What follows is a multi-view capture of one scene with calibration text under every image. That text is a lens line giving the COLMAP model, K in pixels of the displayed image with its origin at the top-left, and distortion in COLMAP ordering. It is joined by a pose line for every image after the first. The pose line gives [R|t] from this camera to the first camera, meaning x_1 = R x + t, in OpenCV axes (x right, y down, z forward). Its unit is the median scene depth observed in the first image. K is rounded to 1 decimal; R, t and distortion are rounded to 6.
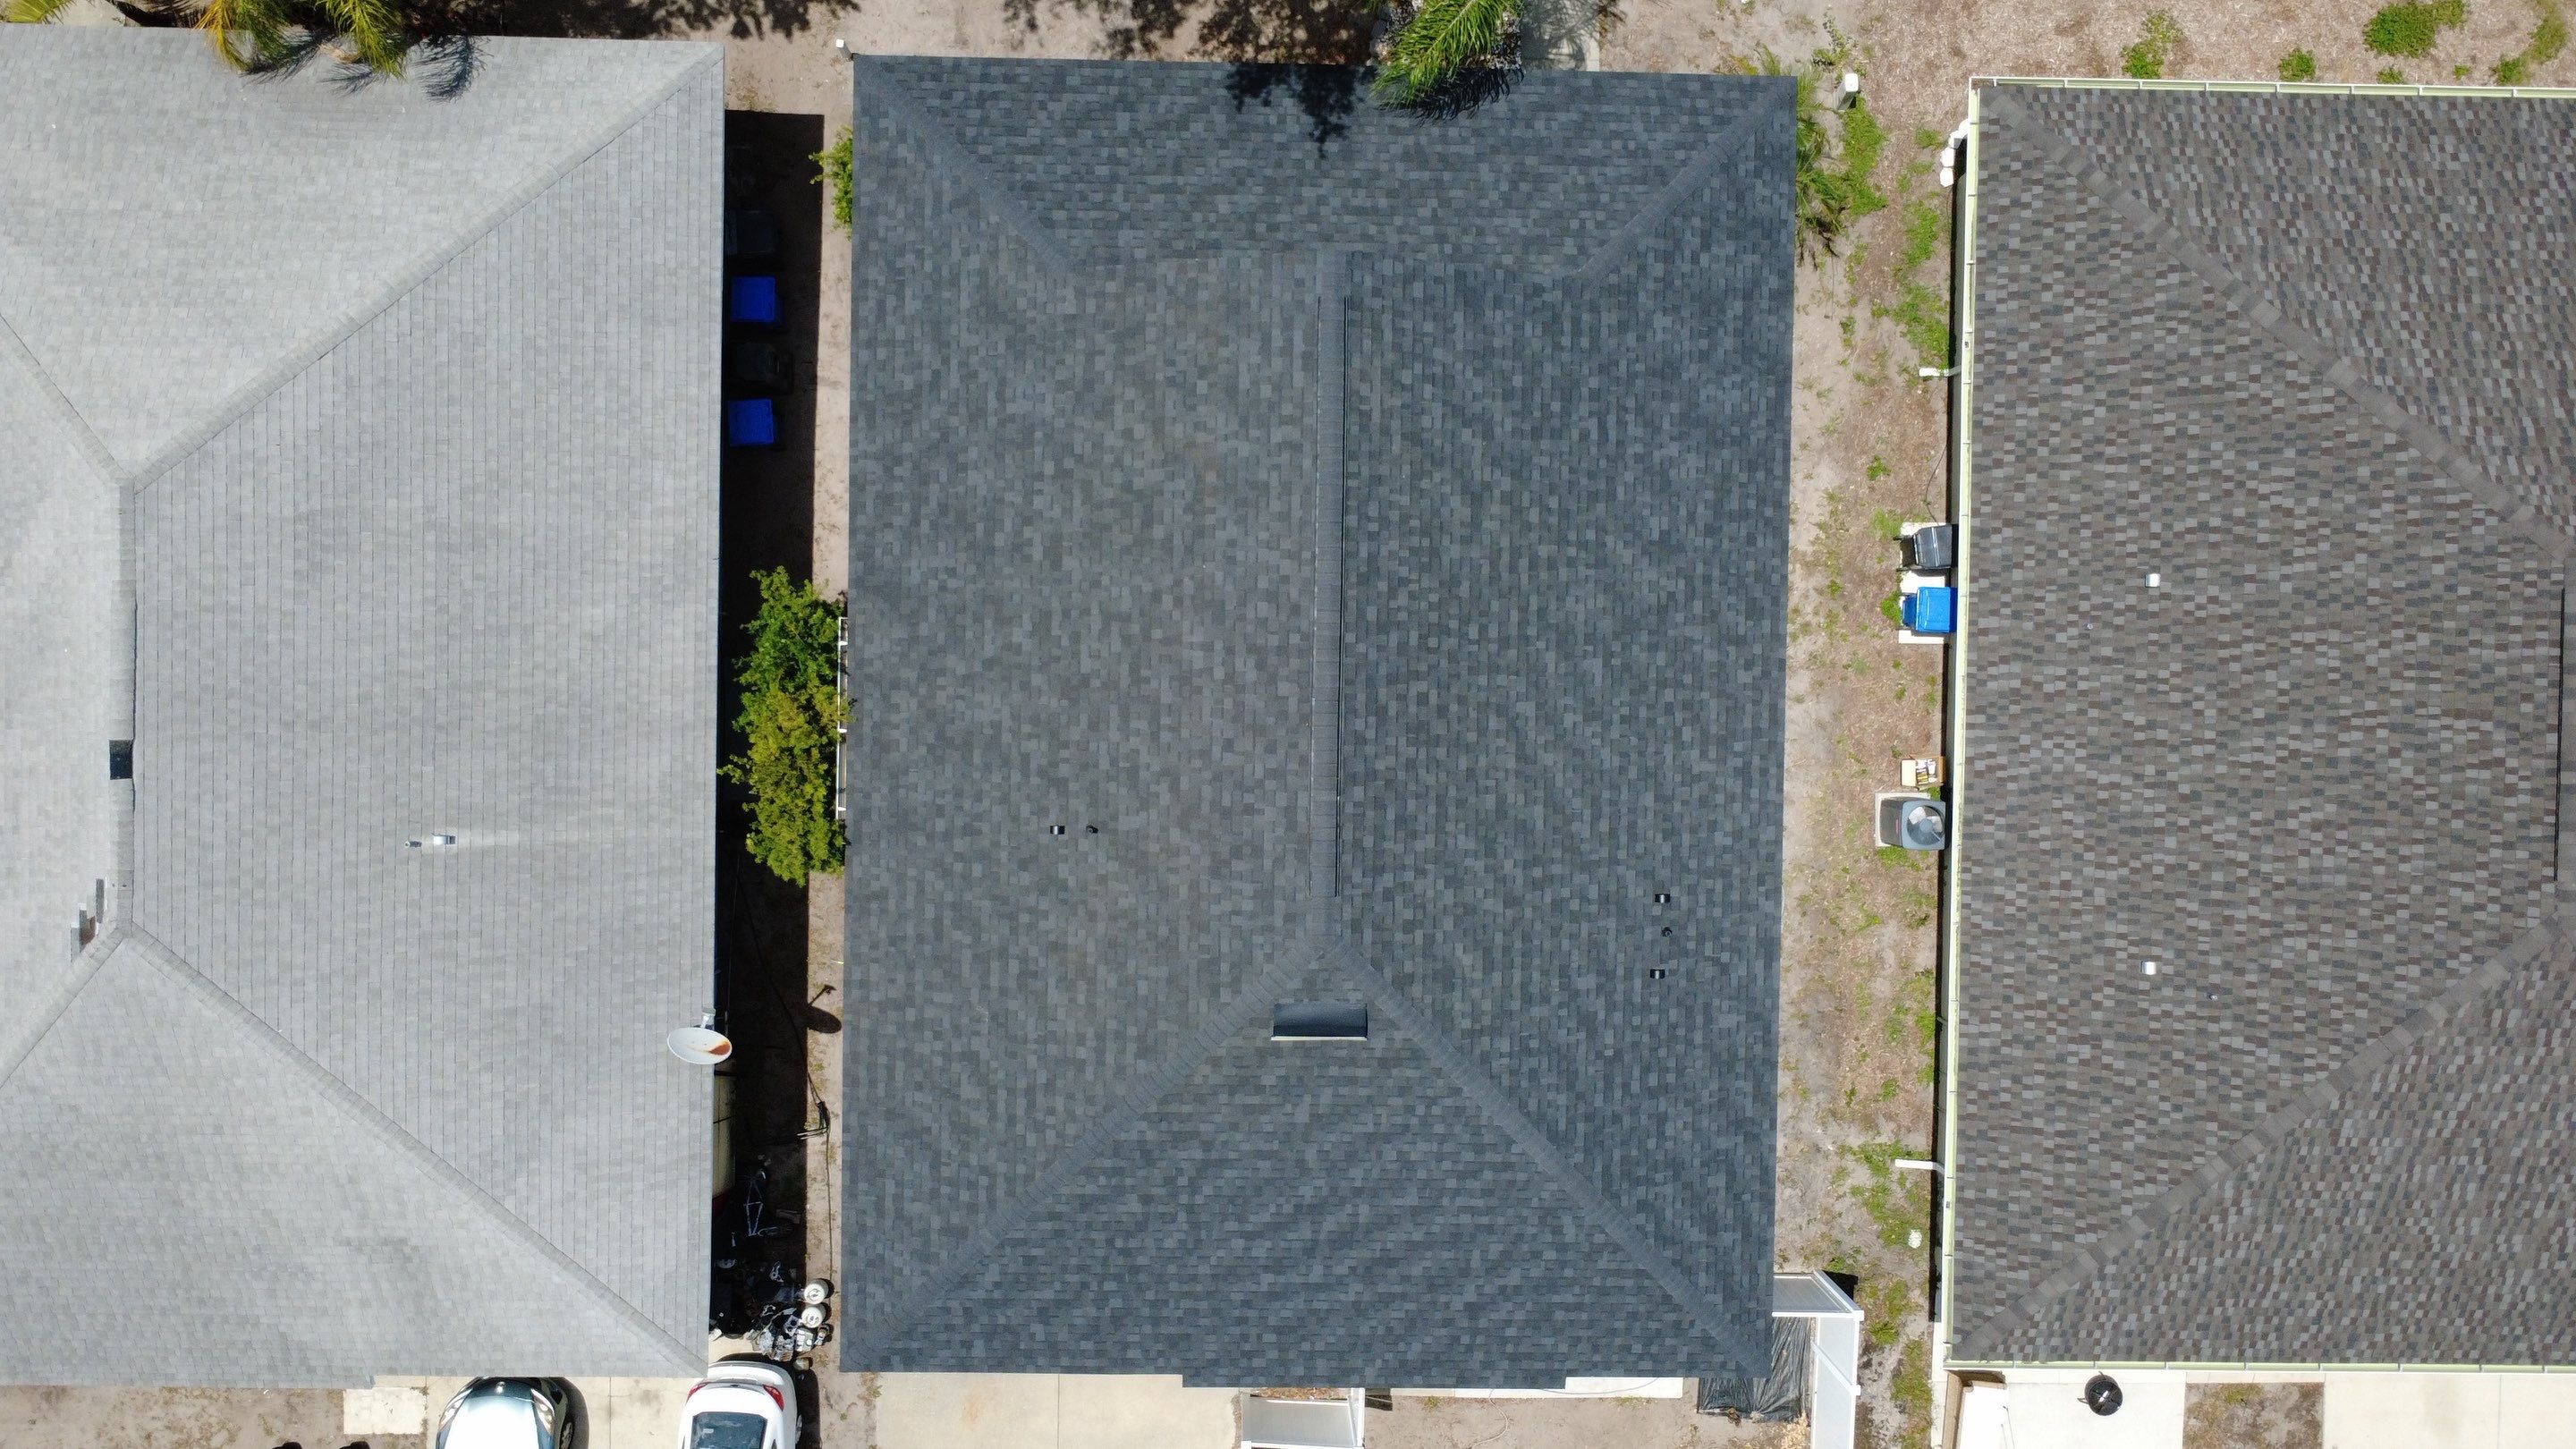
lens RADIAL K [[1873.7, 0, 1284.4], [0, 1873.7, 722.3], [0, 0, 1]] dist [-0.001723, 0.003681]
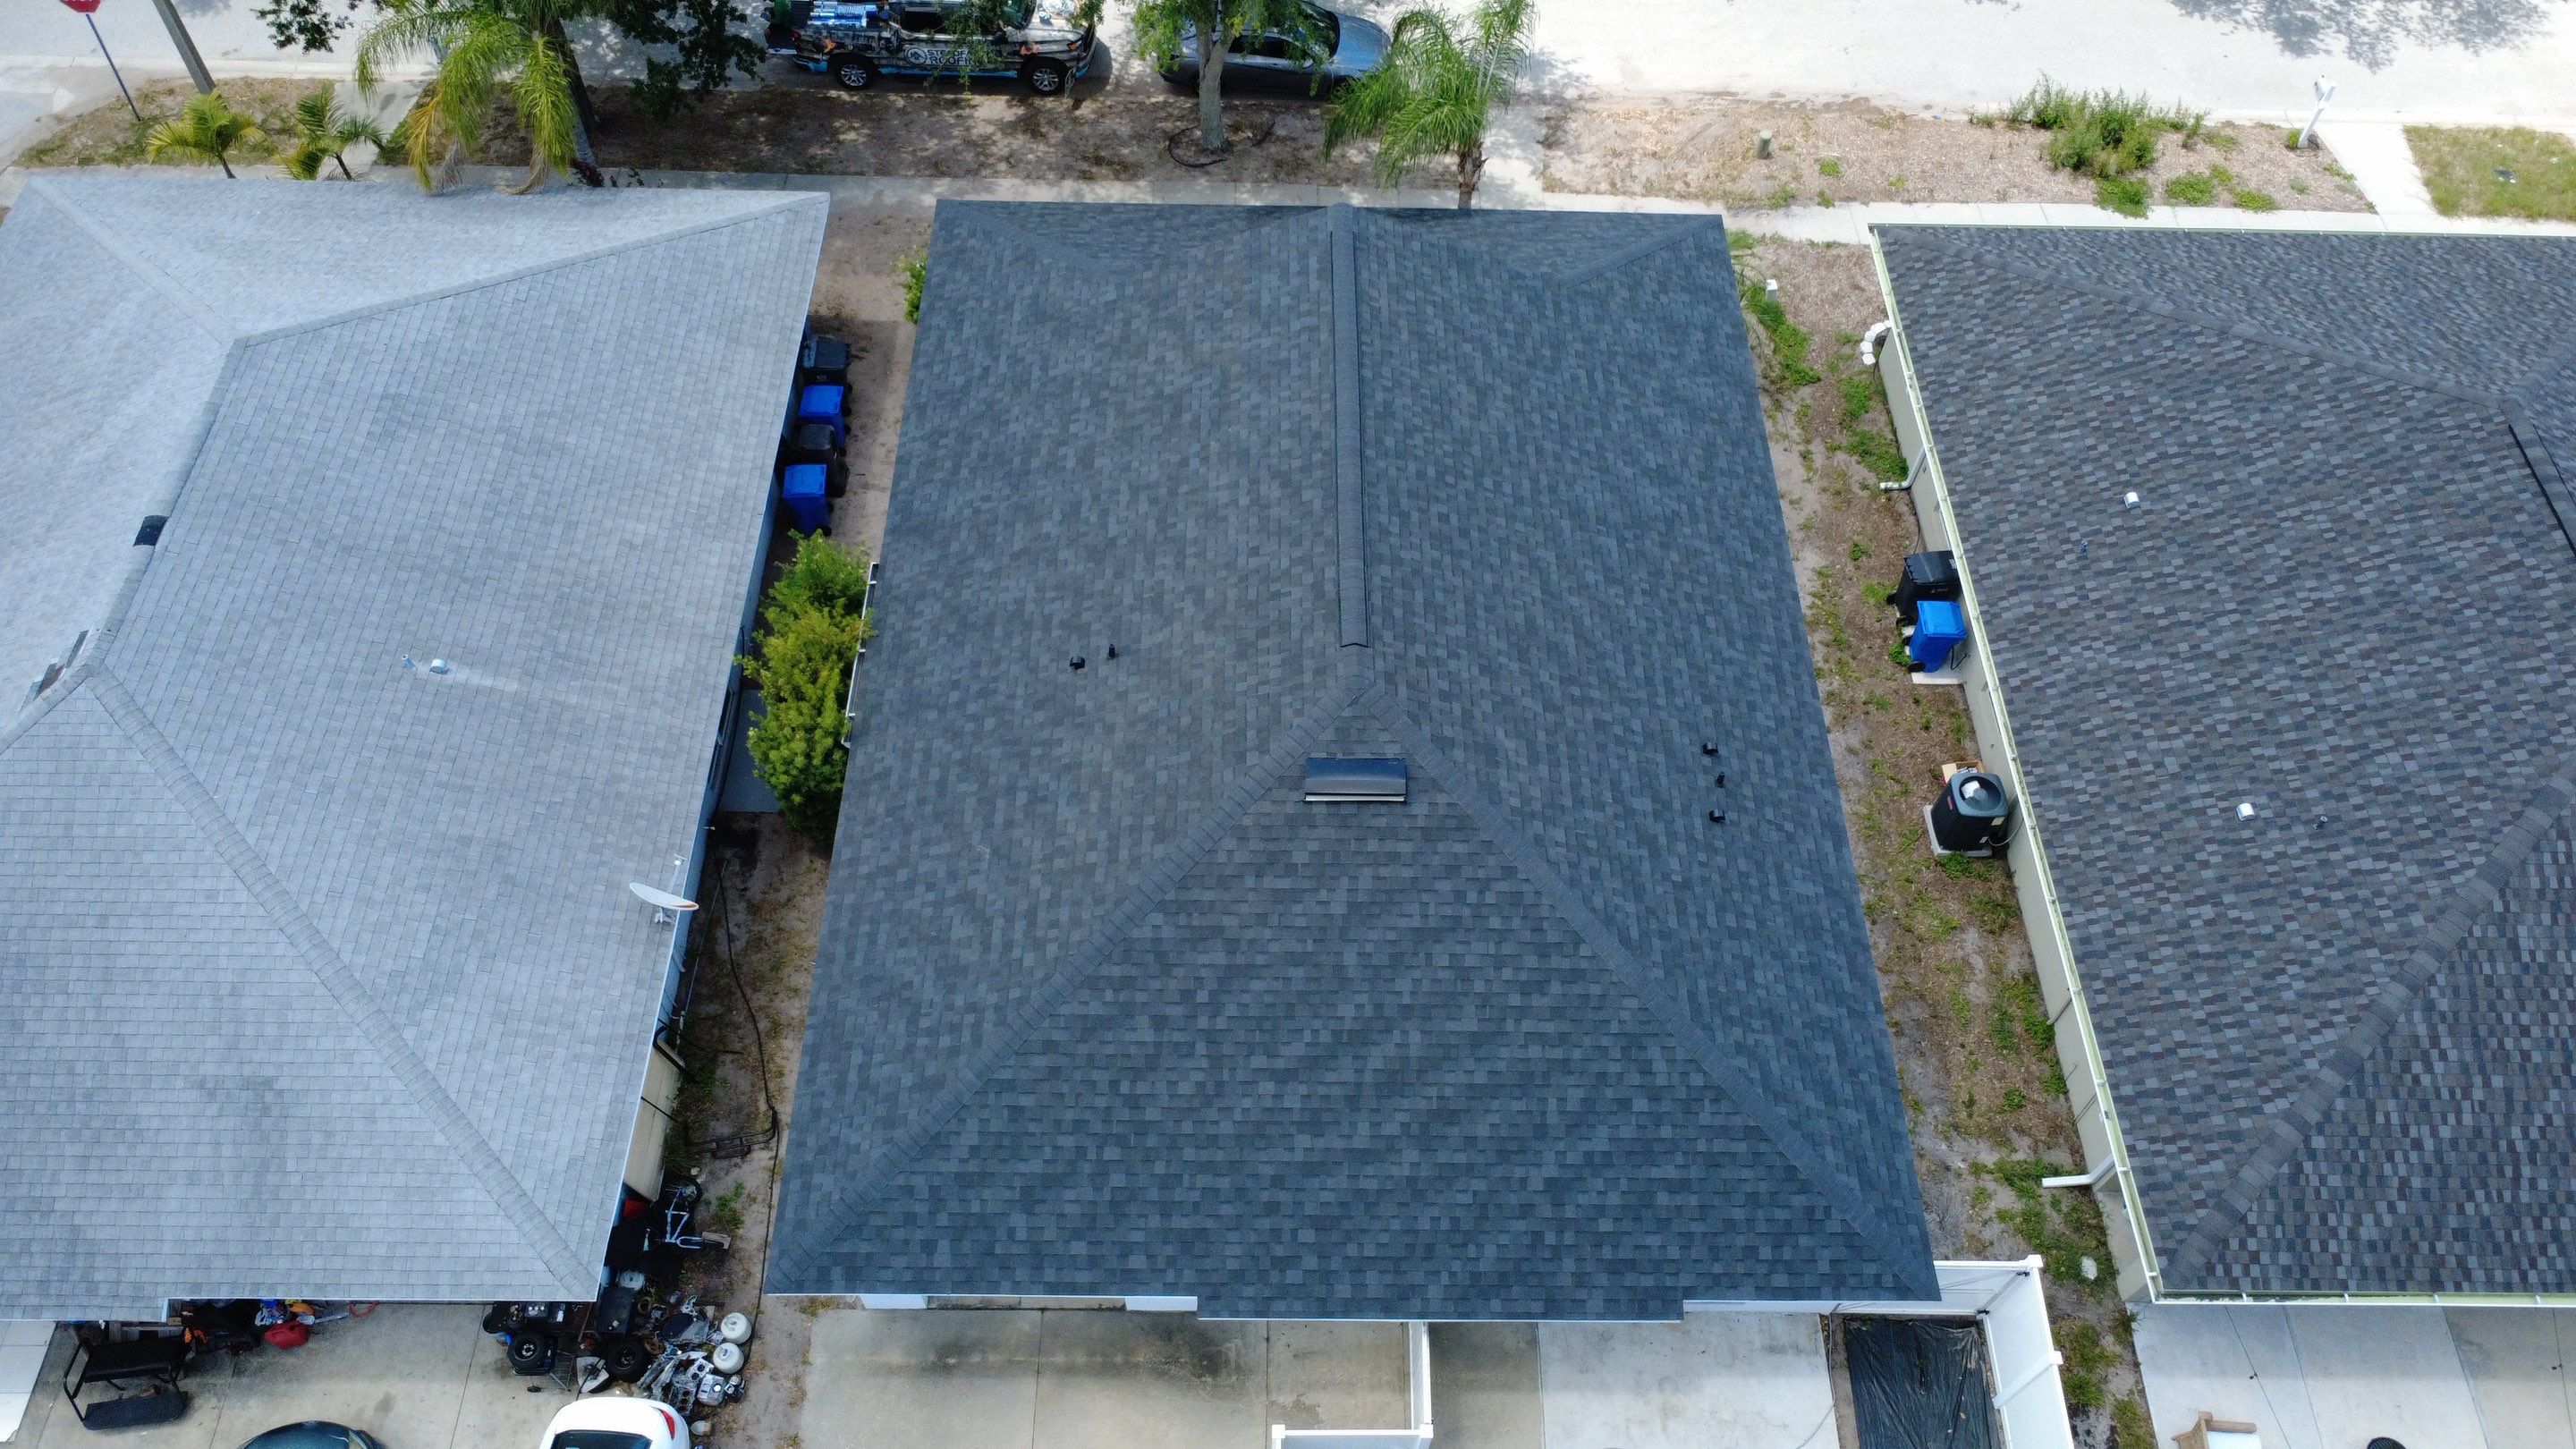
lens RADIAL K [[1873.7, 0, 1285.8], [0, 1873.7, 722.1], [0, 0, 1]] dist [-0.001723, 0.003681]
pose [[0.999861, -0.012786, 0.010688, -0.023152], [0.016627, 0.808639, -0.588070, 0.637046], [-0.001124, 0.588166, 0.808739, 0.225710]]
